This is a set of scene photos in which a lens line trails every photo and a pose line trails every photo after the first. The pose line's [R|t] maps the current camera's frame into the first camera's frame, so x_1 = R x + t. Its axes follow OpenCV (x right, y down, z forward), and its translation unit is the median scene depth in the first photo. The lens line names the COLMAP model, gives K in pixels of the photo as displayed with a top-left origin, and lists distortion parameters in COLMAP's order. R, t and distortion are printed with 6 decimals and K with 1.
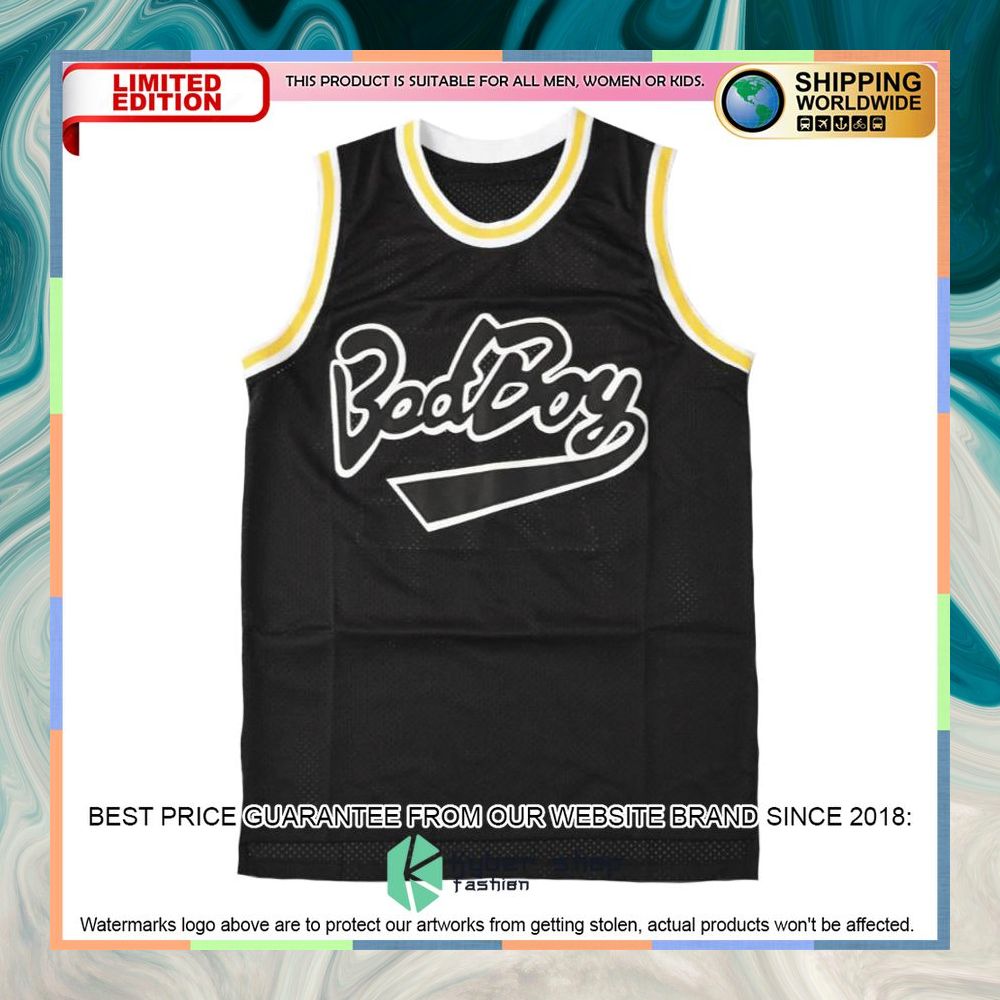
lens RADIAL K [[480.3, 0, 504.4], [0, 480.3, 500.6], [0, 0, 1]] dist [0.000156, -0.000162]
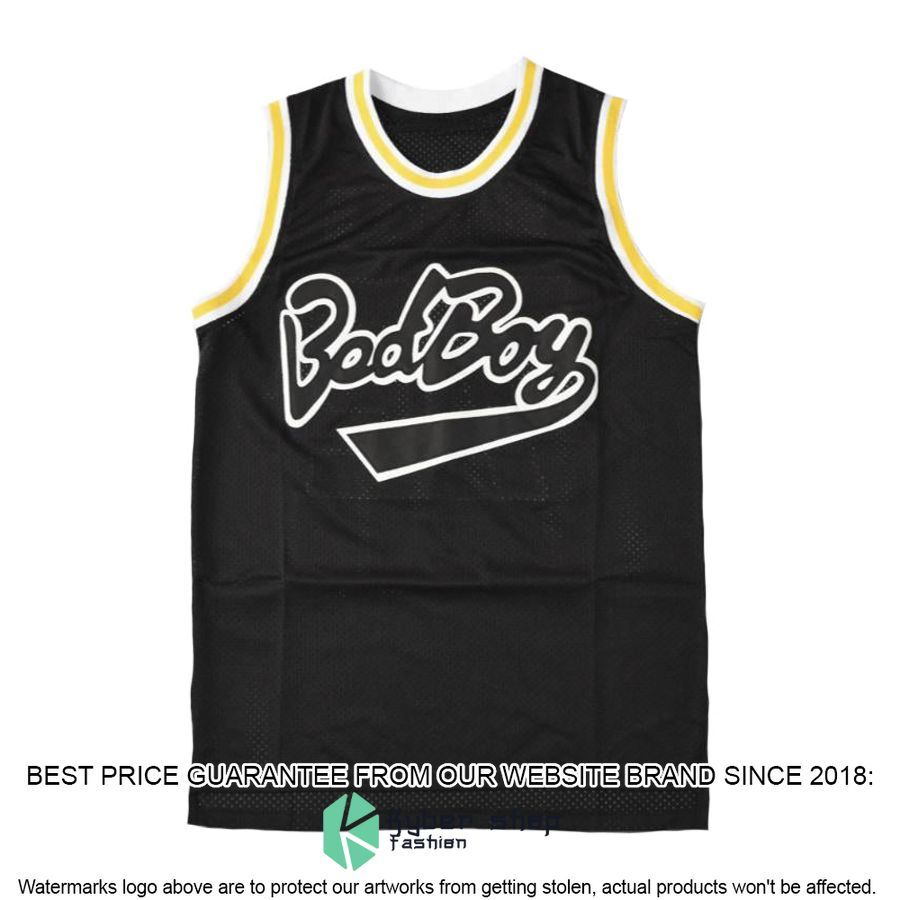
lens RADIAL K [[432.2, 0, 454.1], [0, 432.2, 450.4], [0, 0, 1]] dist [0.000156, -0.000162]
pose [[1.000000, 0.000045, 0.000064, -0.000781], [-0.000045, 1.000000, -0.000261, -0.000212], [-0.000064, 0.000261, 1.000000, 0.100132]]
